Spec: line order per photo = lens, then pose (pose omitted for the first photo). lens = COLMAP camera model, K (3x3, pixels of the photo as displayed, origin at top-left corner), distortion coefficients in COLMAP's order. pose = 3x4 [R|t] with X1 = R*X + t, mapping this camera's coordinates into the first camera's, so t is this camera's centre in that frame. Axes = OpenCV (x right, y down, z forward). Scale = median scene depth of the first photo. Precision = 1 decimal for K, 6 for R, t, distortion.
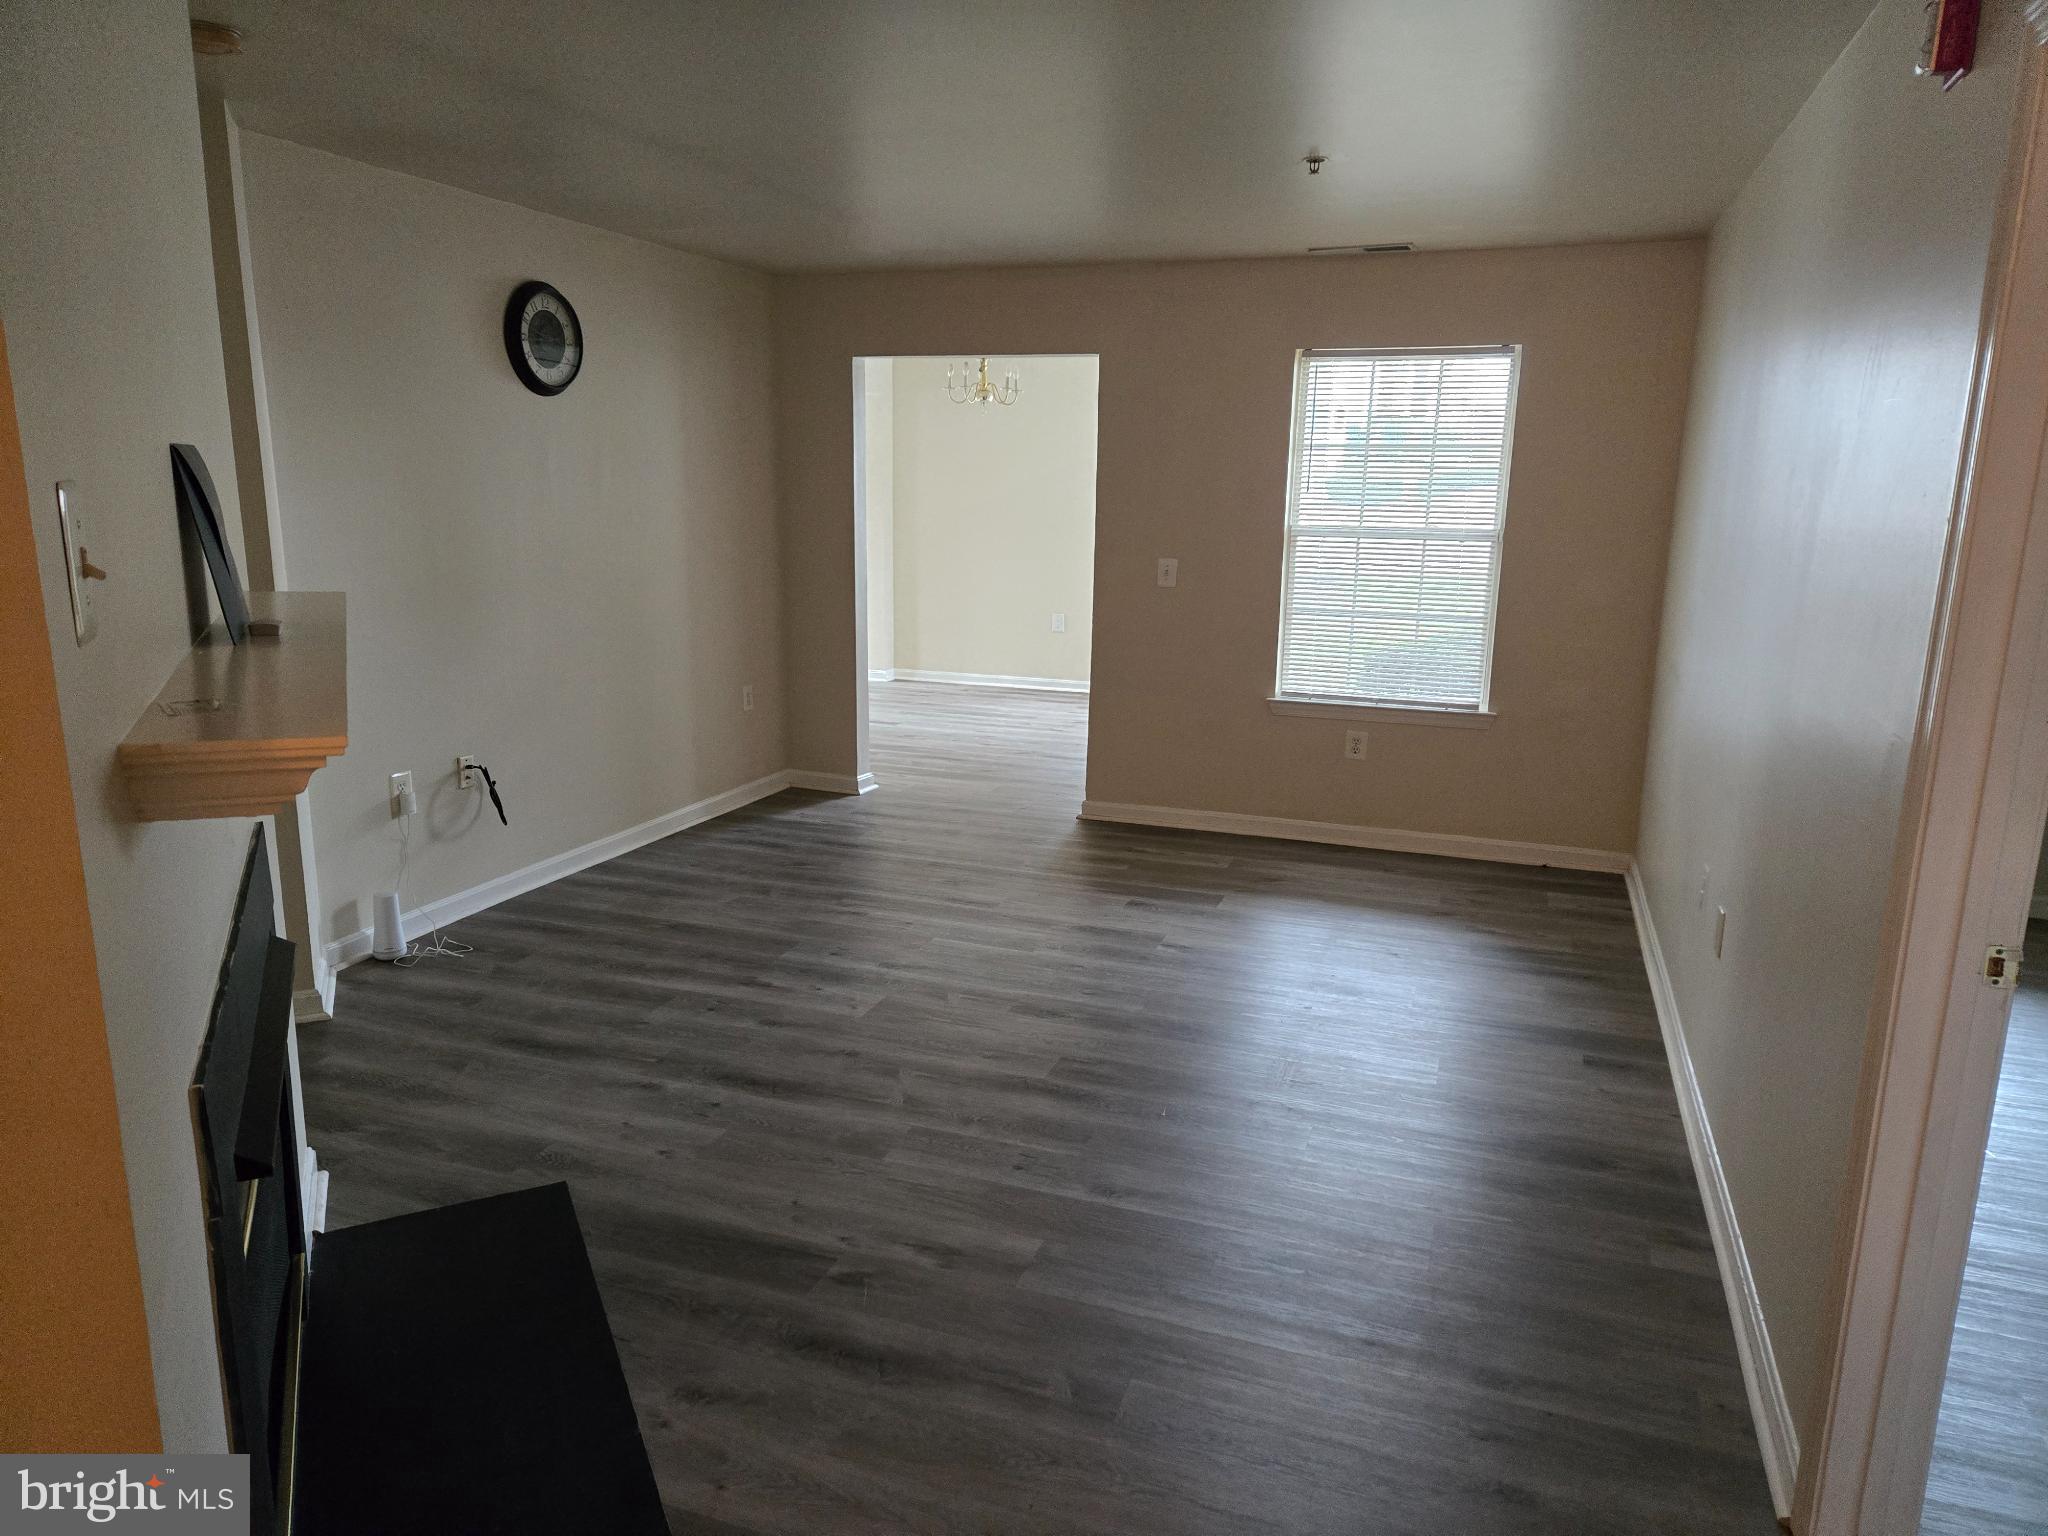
lens RADIAL K [[1370.3, 0, 1017.3], [0, 1370.3, 765.5], [0, 0, 1]] dist [0.044931, -0.034118]
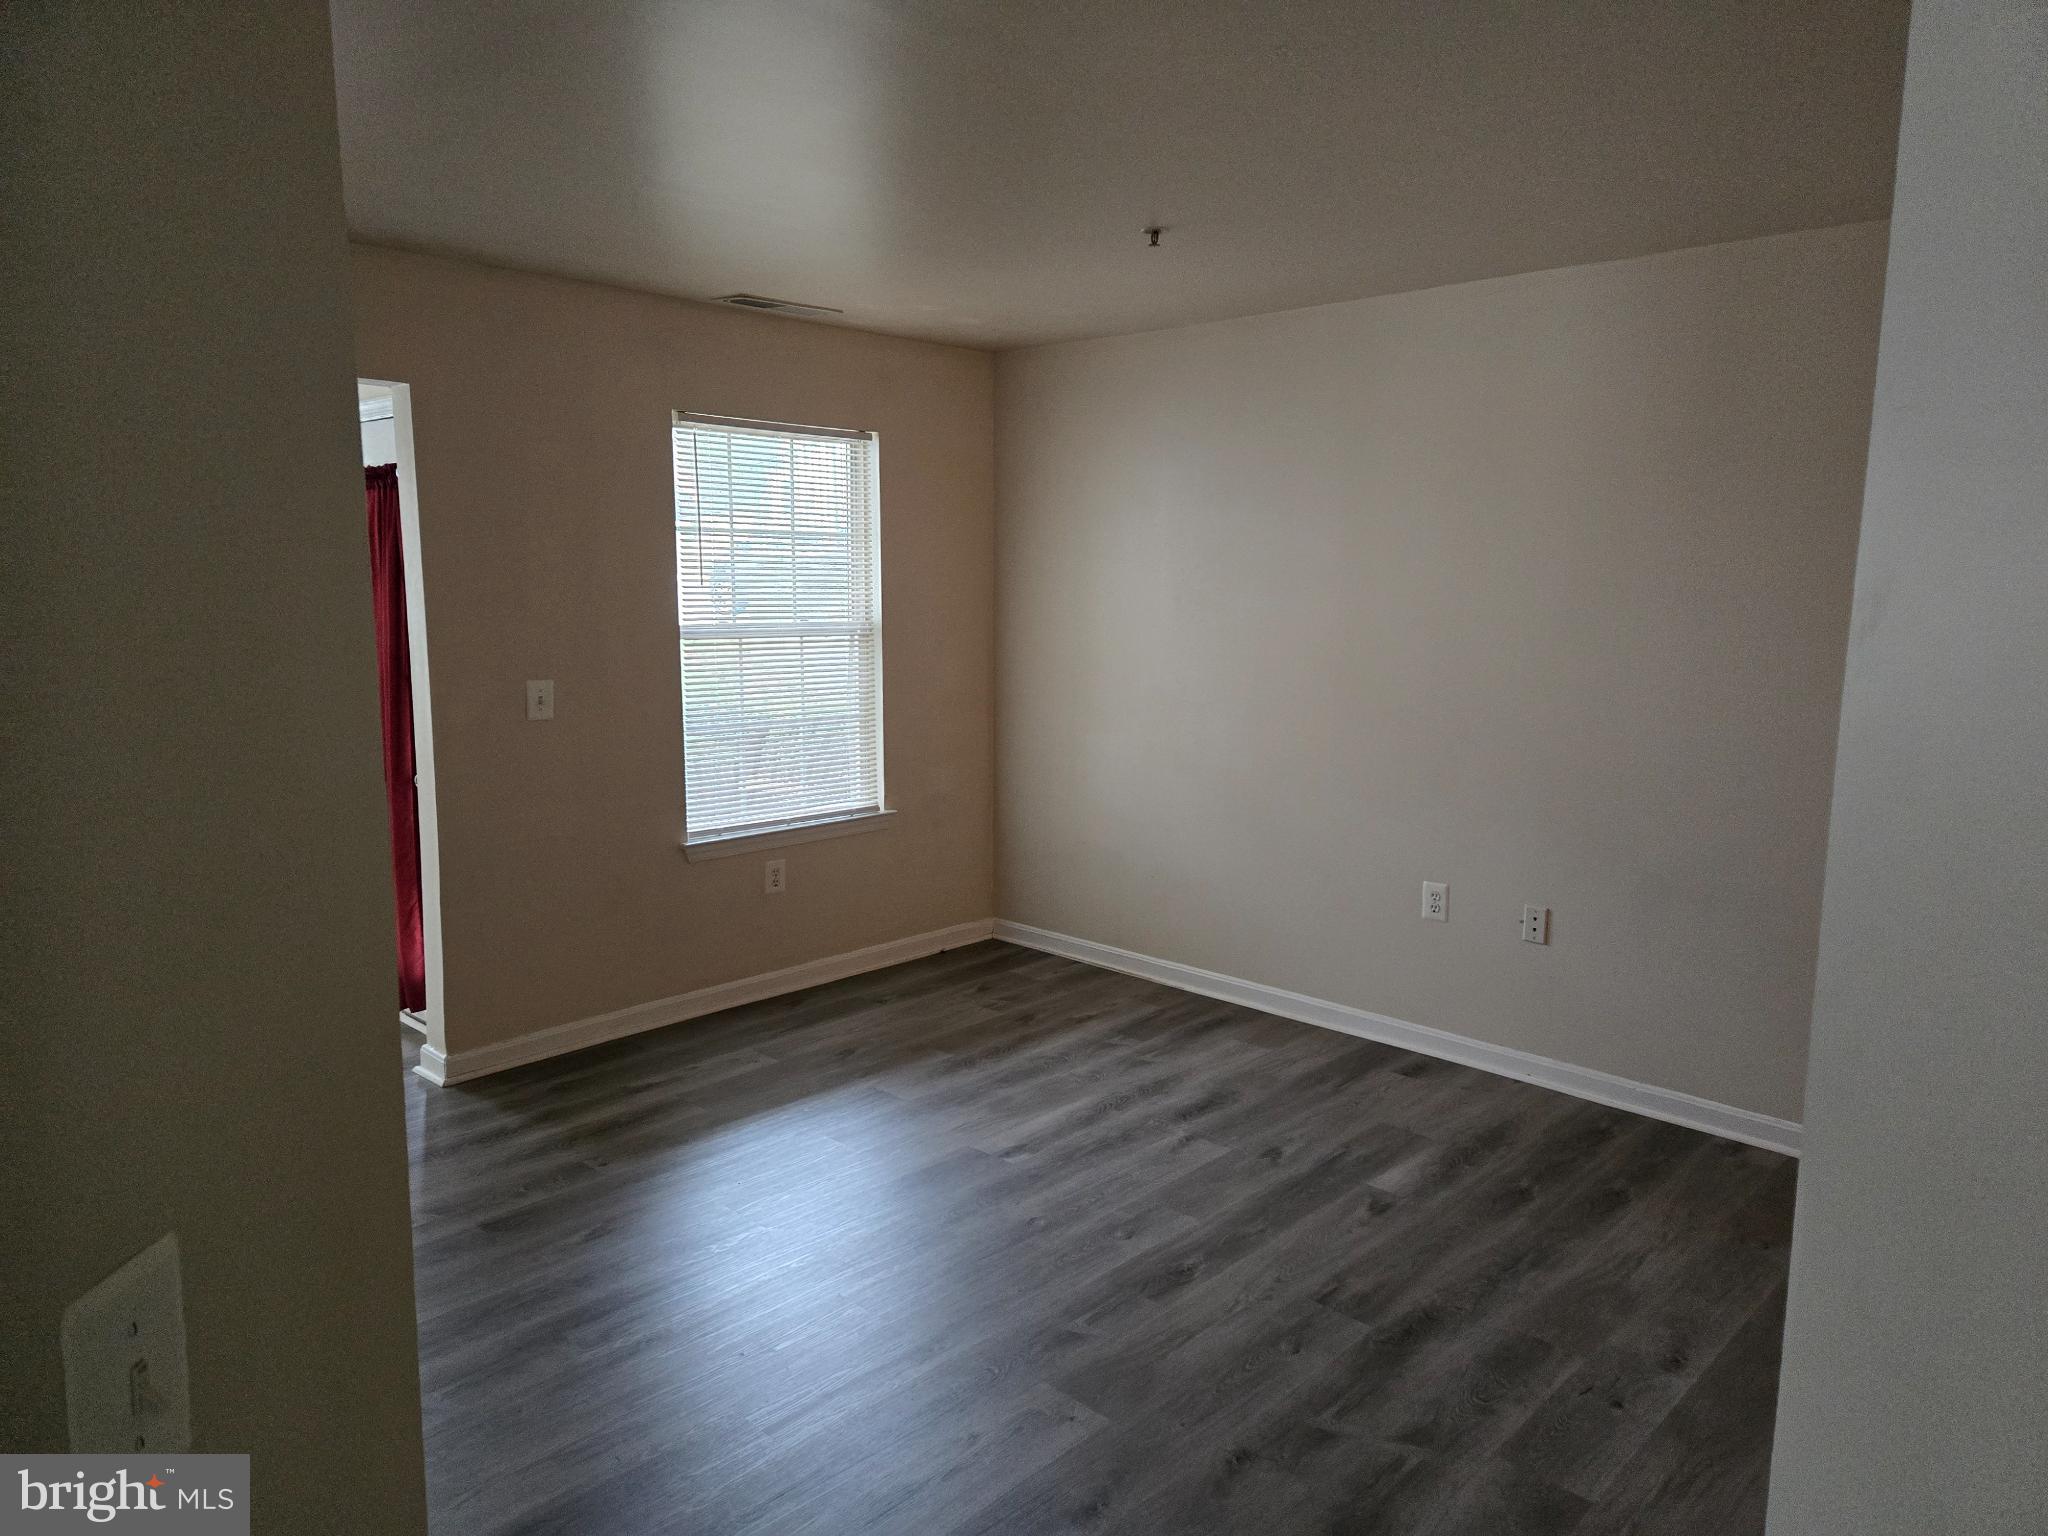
lens RADIAL K [[1370.3, 0, 1024.3], [0, 1370.3, 761.7], [0, 0, 1]] dist [0.044931, -0.034118]
pose [[0.391661, -0.139695, 0.909443, -0.486783], [0.185951, 0.980030, 0.070455, -0.123141], [-0.901124, 0.141517, 0.409816, 0.528473]]
